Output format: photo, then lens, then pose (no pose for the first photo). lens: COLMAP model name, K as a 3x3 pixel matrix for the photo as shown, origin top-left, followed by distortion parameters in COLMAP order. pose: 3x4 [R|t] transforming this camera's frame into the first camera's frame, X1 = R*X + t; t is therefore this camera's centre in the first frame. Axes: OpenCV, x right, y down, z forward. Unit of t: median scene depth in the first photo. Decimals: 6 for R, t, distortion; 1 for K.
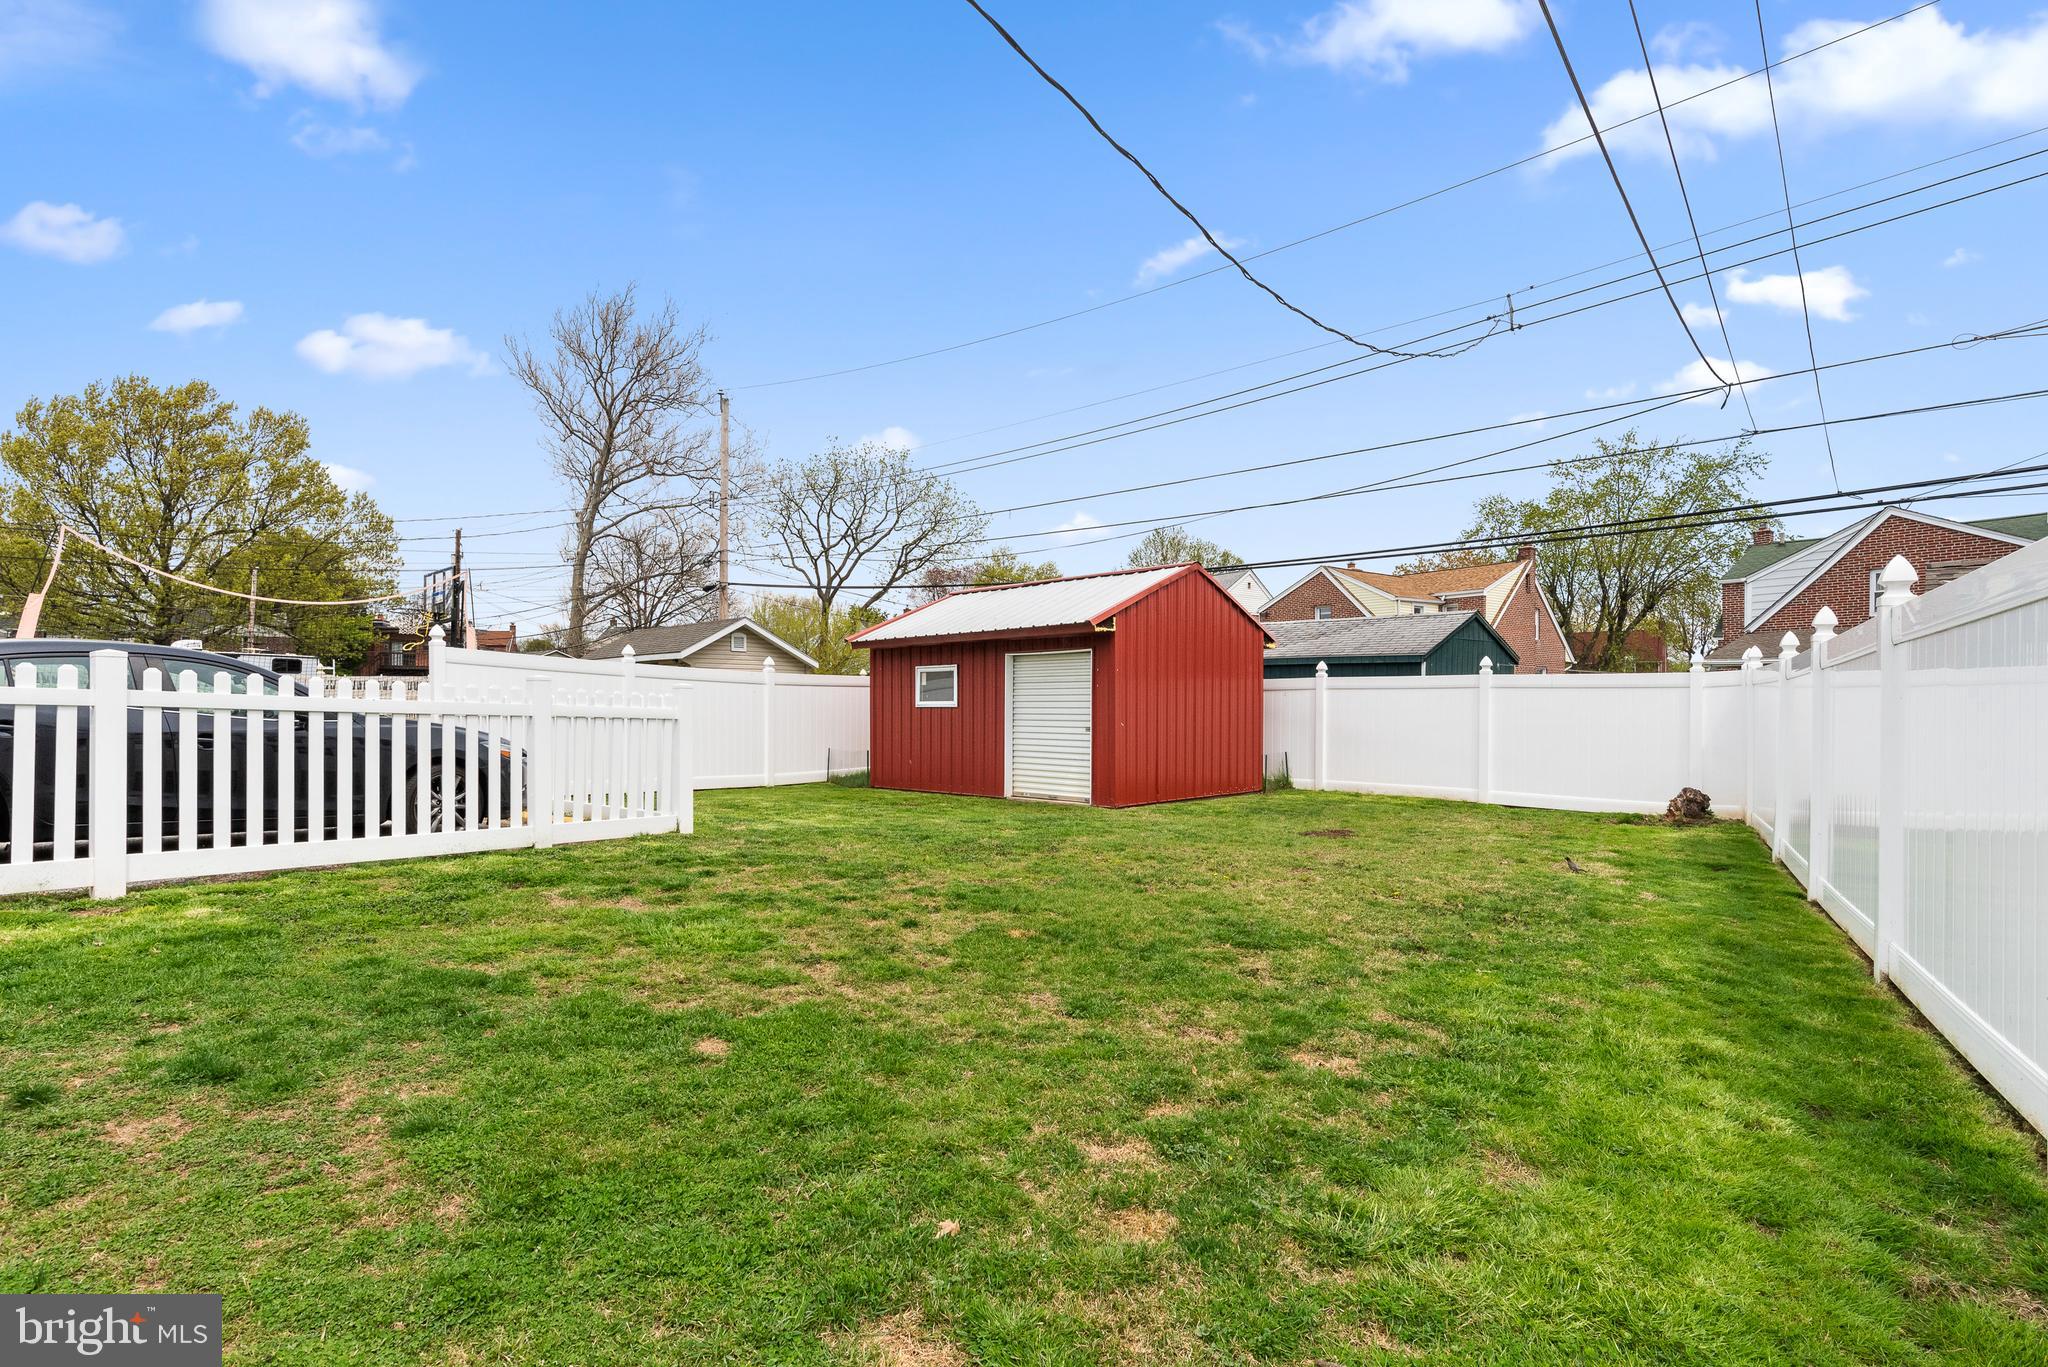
lens RADIAL K [[994.0, 0, 1018.9], [0, 994.0, 691.4], [0, 0, 1]] dist [0.003035, -0.000145]
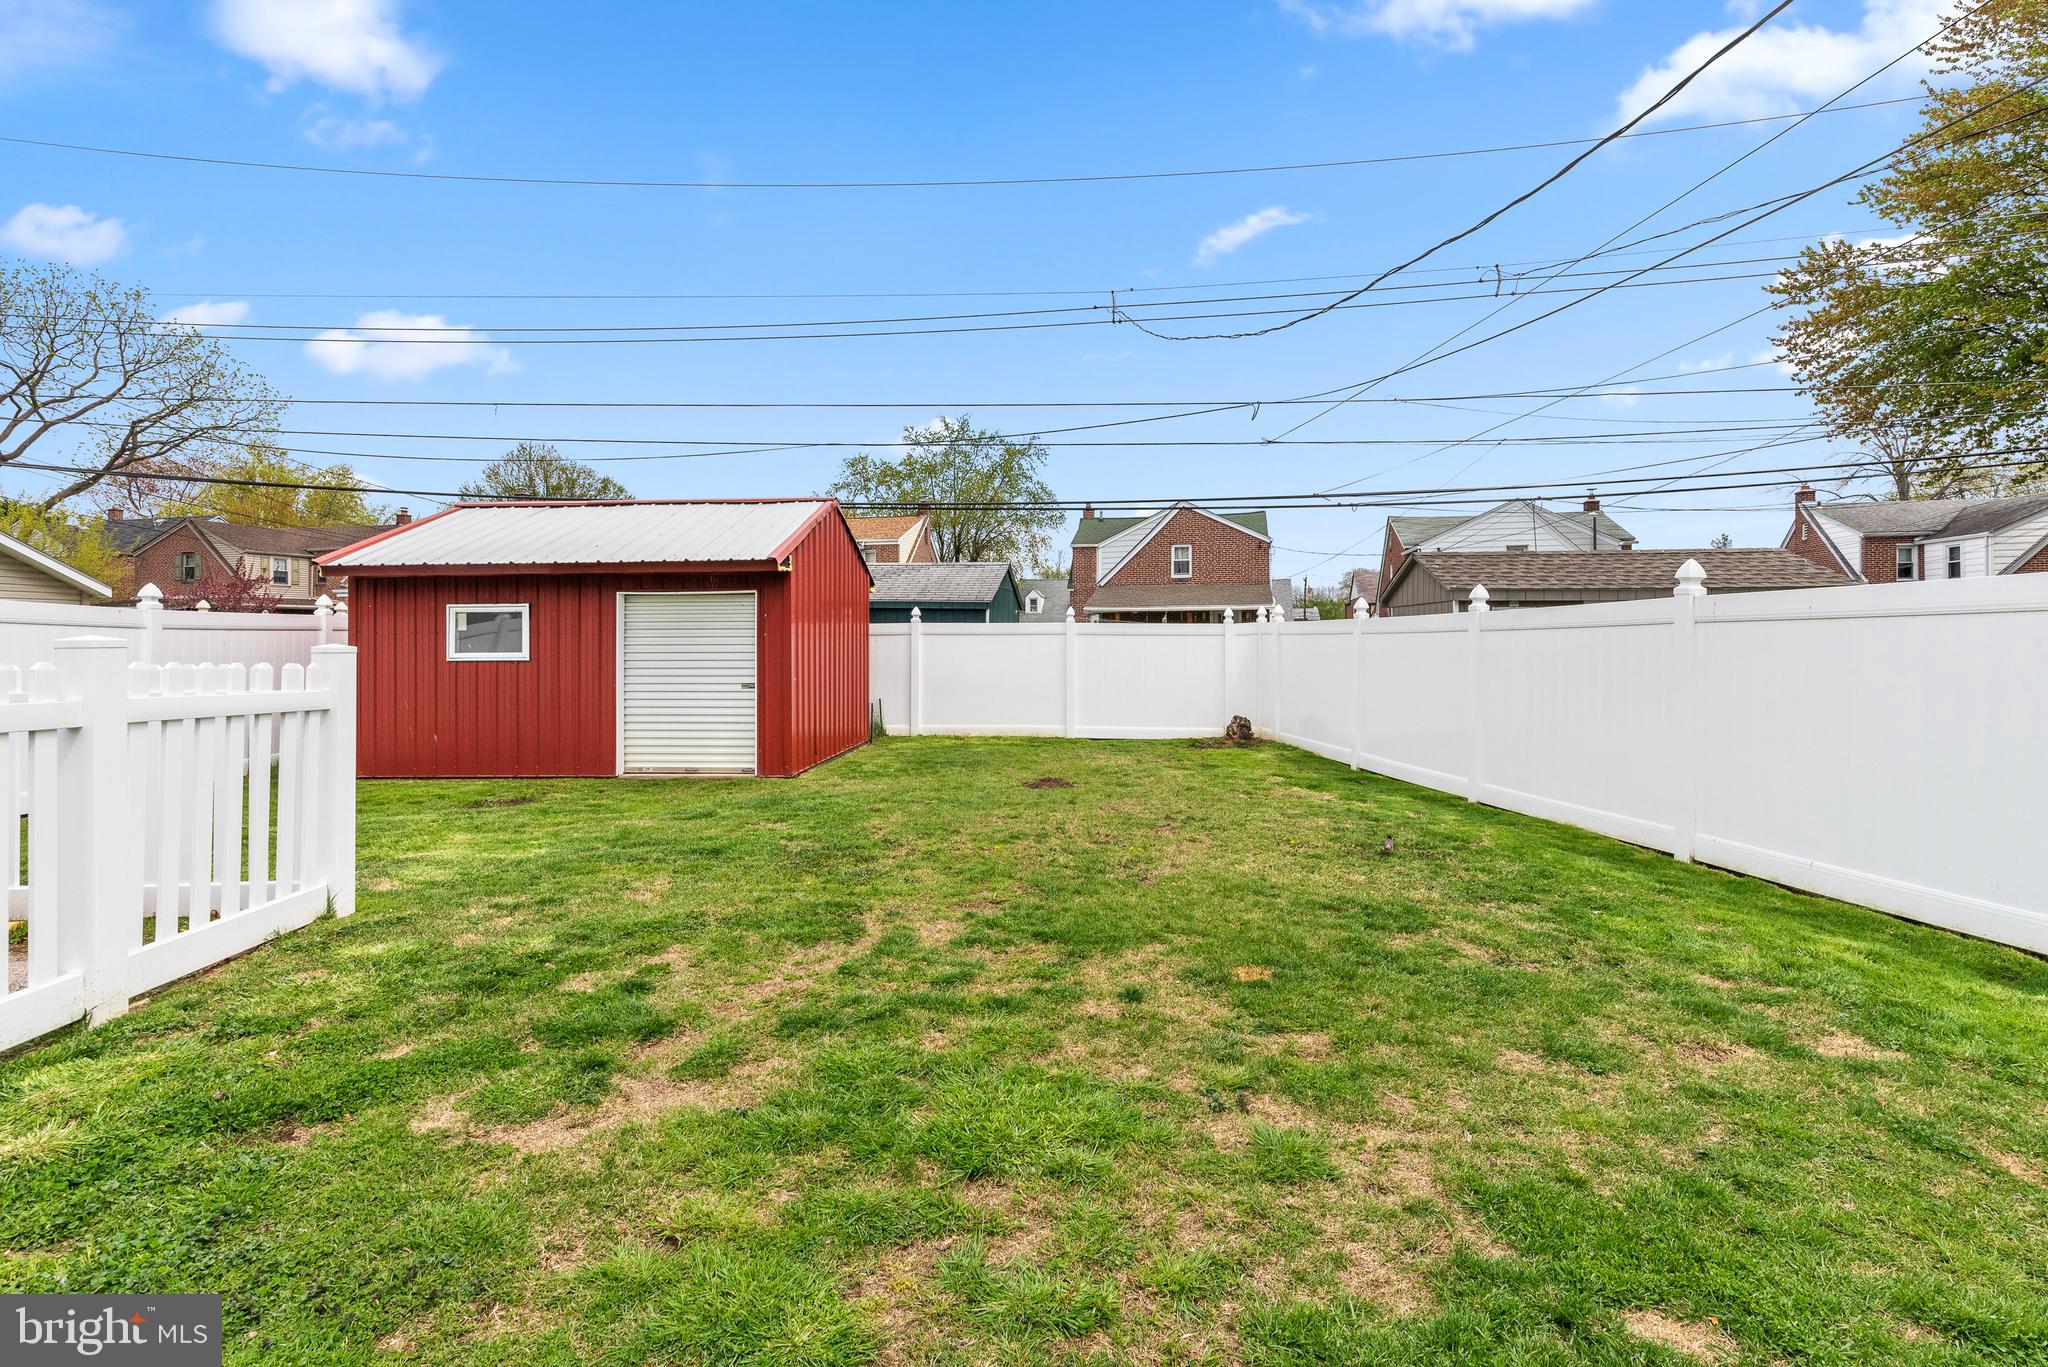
lens RADIAL K [[941.6, 0, 1024.0], [0, 941.6, 610.9], [0, 0, 1]] dist [0.003174, 0.000435]
pose [[0.748273, 0.013408, 0.663255, -0.252725], [-0.005160, 0.999883, -0.014392, -0.013241], [-0.663370, 0.007347, 0.748255, 0.221750]]
